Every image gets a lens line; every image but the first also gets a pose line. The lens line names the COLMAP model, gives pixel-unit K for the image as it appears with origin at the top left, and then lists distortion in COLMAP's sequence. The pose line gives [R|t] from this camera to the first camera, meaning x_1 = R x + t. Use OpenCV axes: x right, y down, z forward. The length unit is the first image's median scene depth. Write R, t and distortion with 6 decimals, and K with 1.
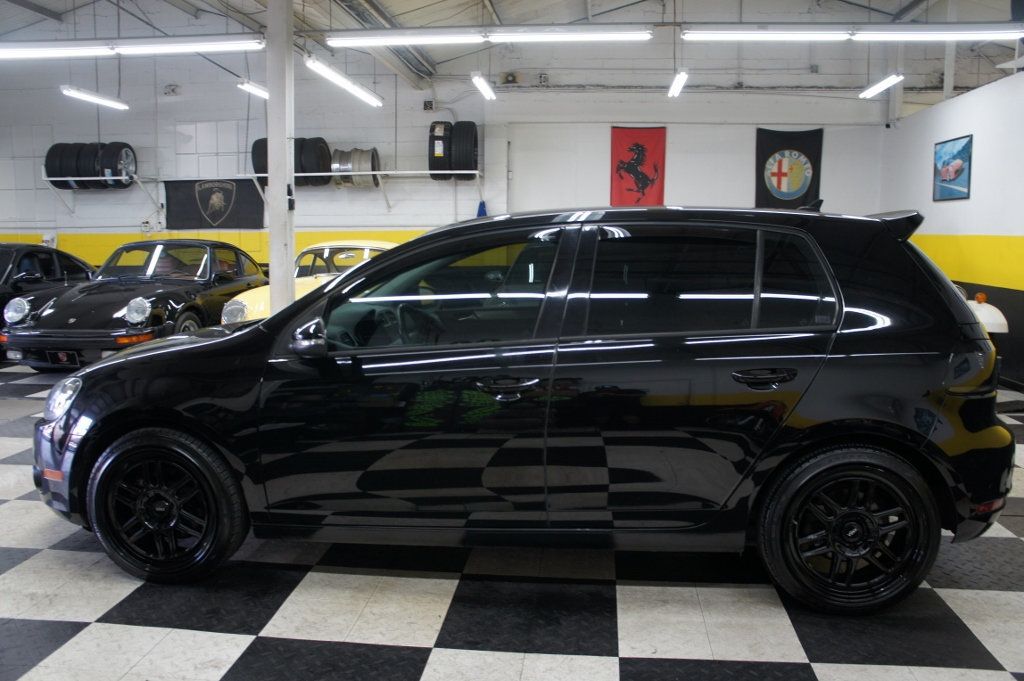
lens RADIAL K [[853.9, 0, 512.0], [0, 853.9, 340.5], [0, 0, 1]] dist [-0.157135, 0.156617]
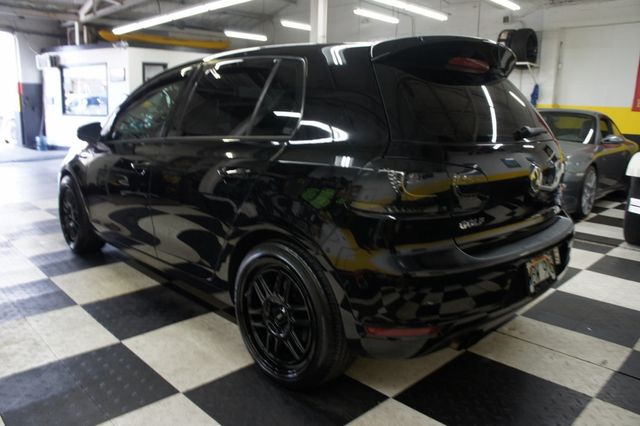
lens RADIAL K [[500.8, 0, 320.0], [0, 500.8, 213.0], [0, 0, 1]] dist [-0.177359, 0.128920]
pose [[0.736935, 0.137471, -0.661837, 0.816141], [-0.096191, 0.990465, 0.098626, 0.014096], [0.669084, -0.009018, 0.743132, 0.487370]]
